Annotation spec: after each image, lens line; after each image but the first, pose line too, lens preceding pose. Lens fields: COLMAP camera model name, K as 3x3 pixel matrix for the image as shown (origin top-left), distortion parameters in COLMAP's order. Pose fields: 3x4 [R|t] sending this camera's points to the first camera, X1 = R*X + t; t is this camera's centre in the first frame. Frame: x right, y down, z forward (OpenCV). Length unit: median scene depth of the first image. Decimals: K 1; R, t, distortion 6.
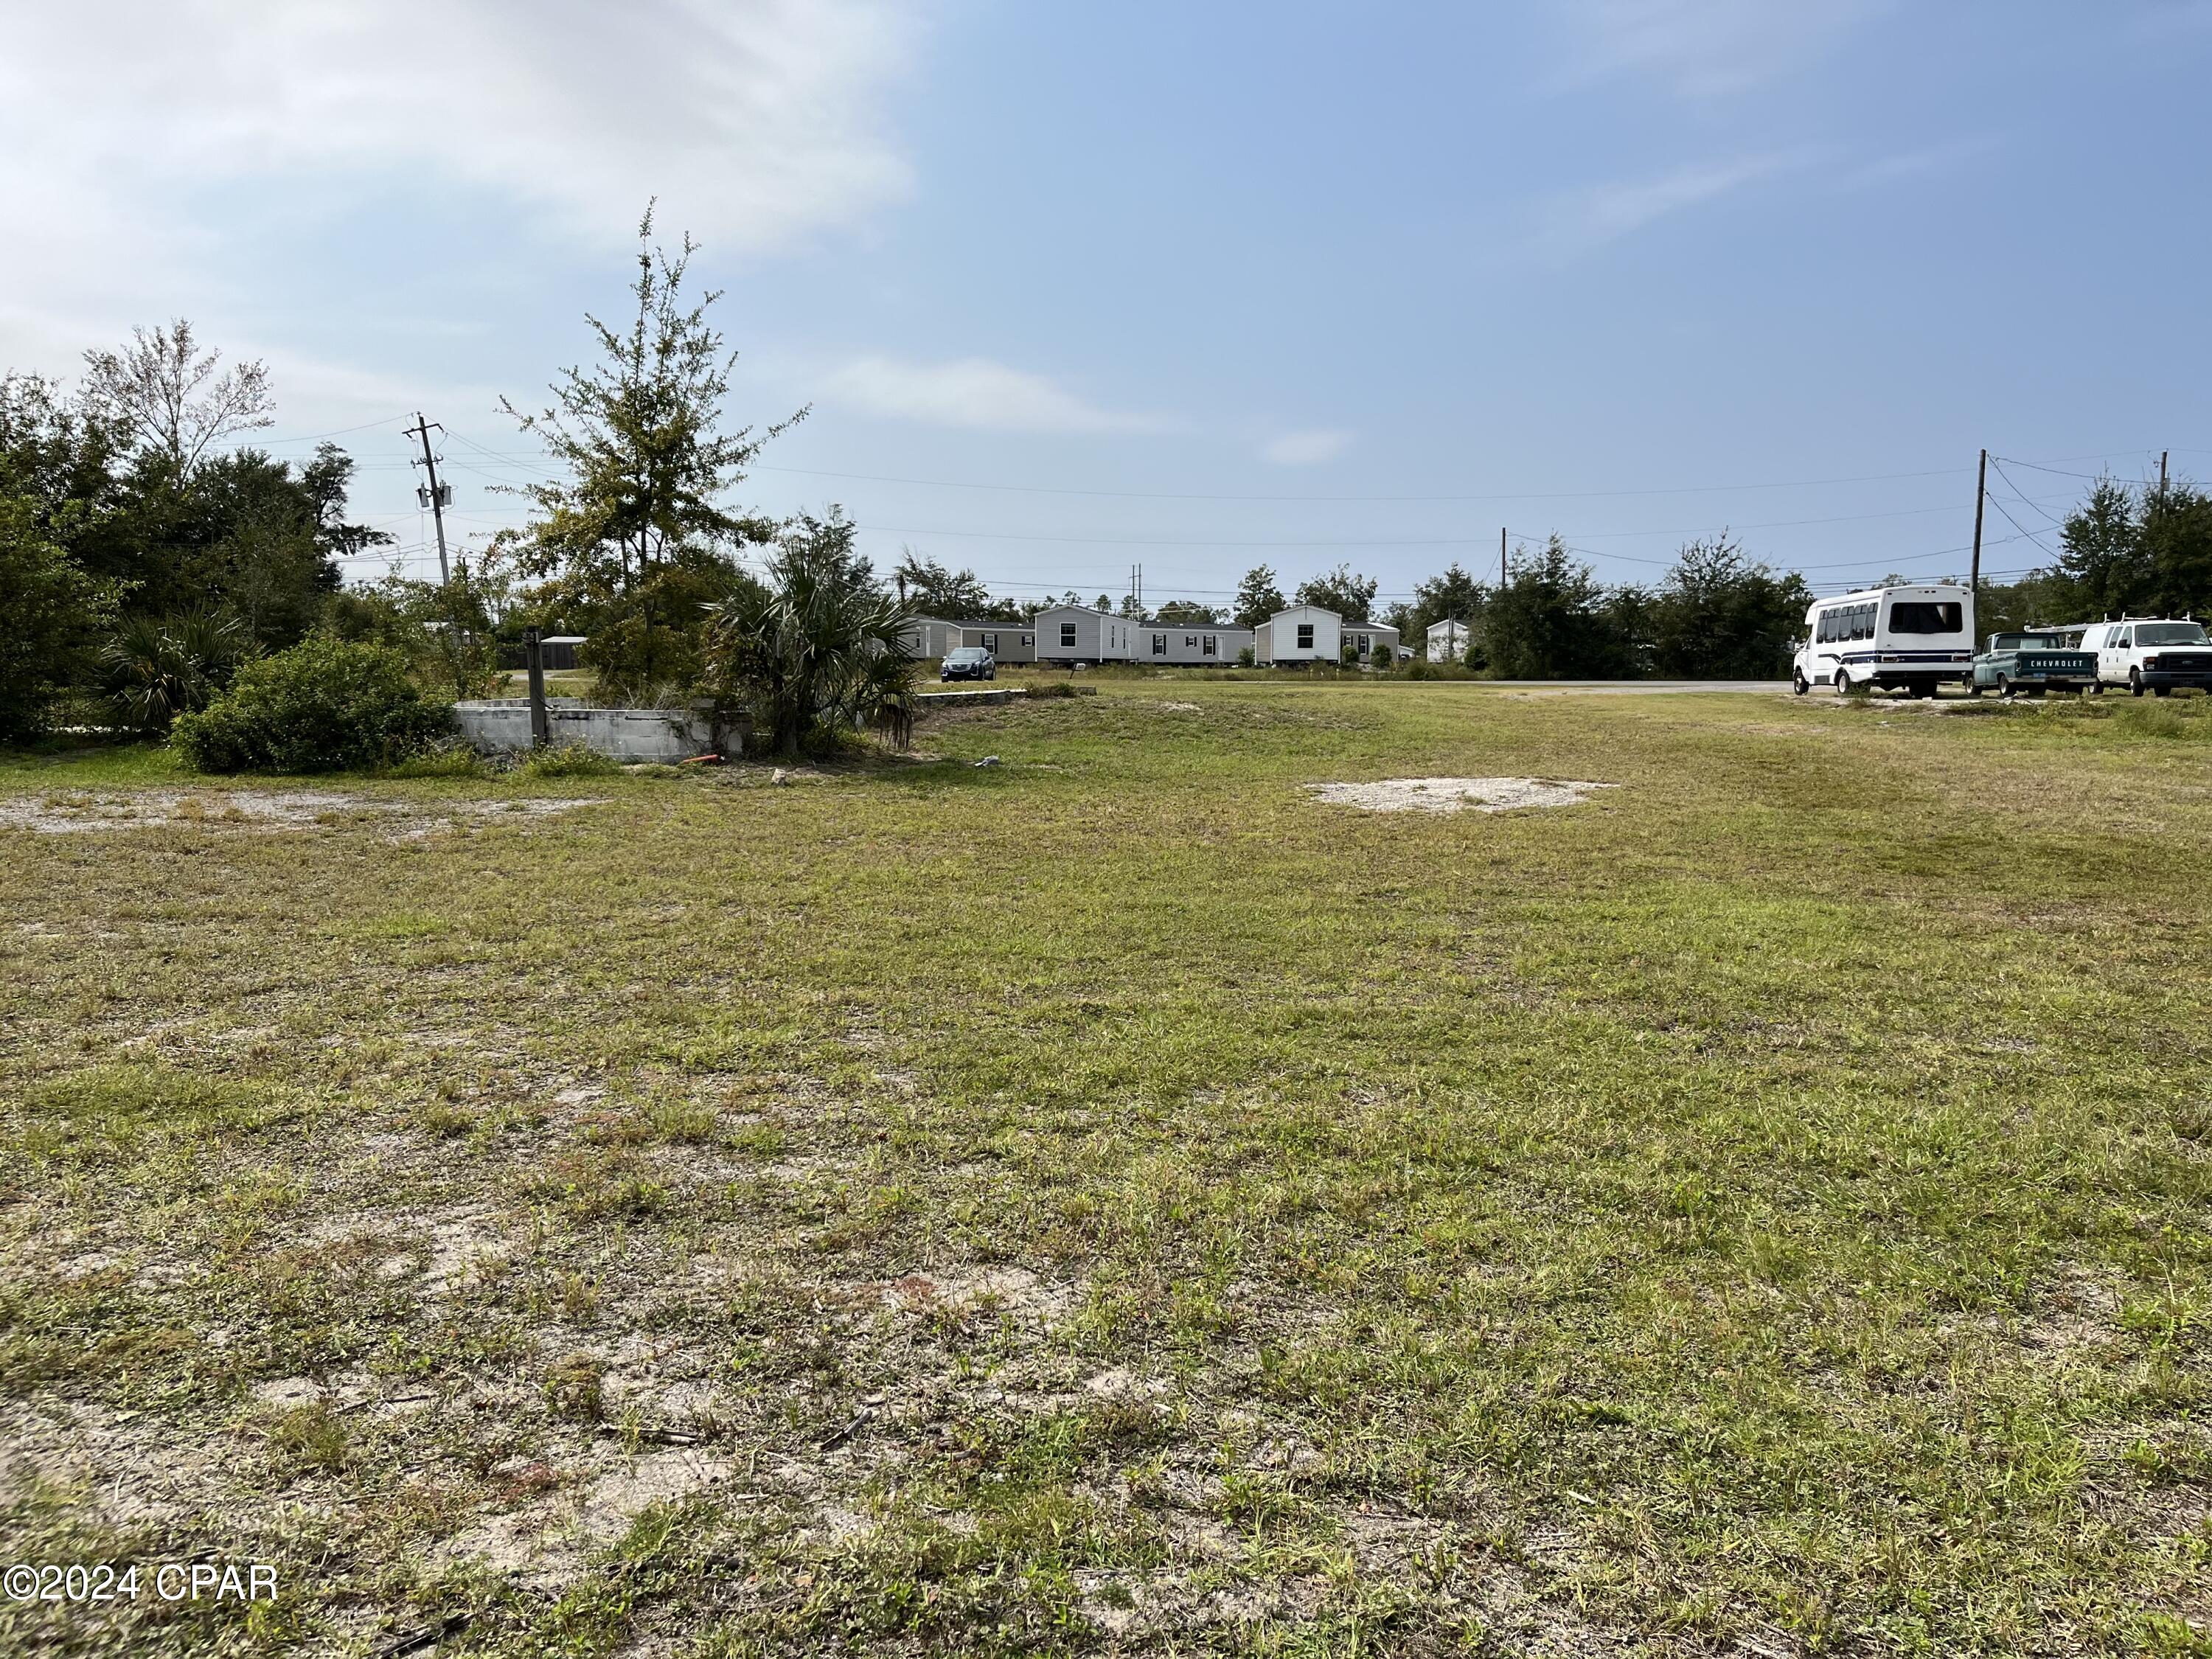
lens RADIAL K [[1693.3, 0, 1112.4], [0, 1693.3, 814.6], [0, 0, 1]] dist [0.059969, -0.010129]
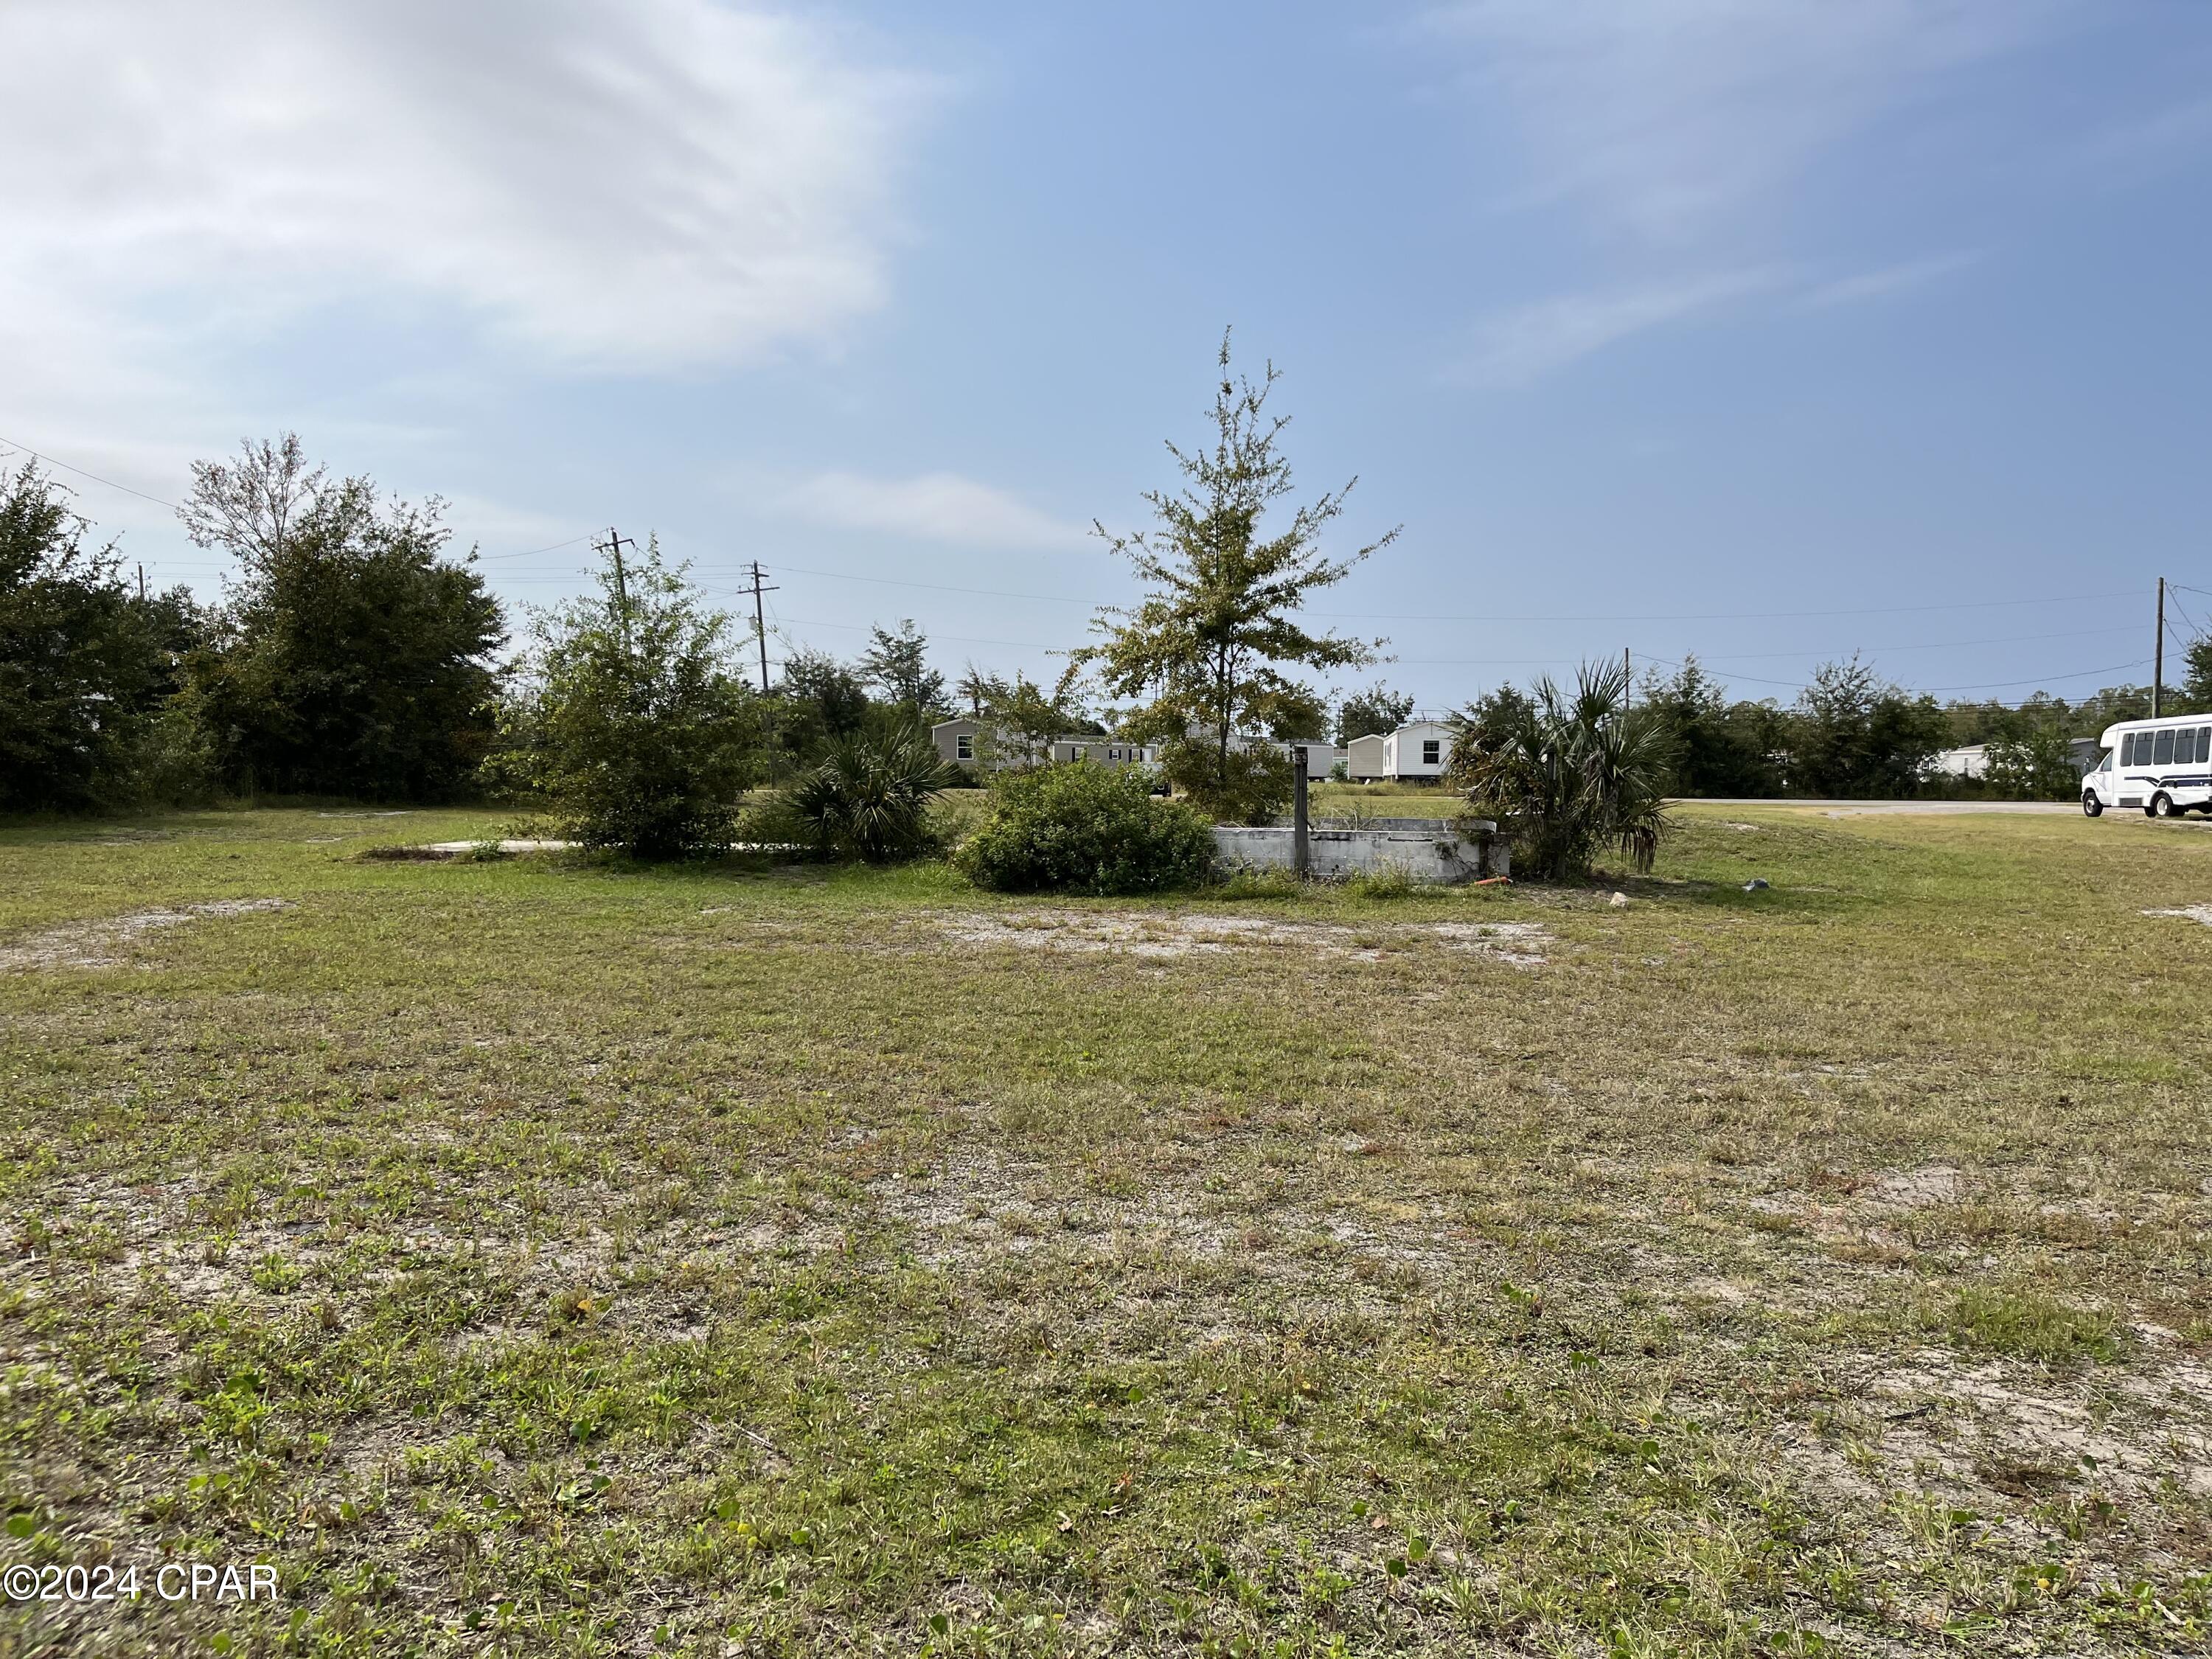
lens RADIAL K [[1693.3, 0, 1098.6], [0, 1693.3, 845.0], [0, 0, 1]] dist [0.059969, -0.010129]
pose [[0.999573, 0.005057, 0.028763, -0.120576], [-0.003659, 0.998819, -0.048448, -0.001118], [-0.028974, 0.048322, 0.998412, 0.002101]]
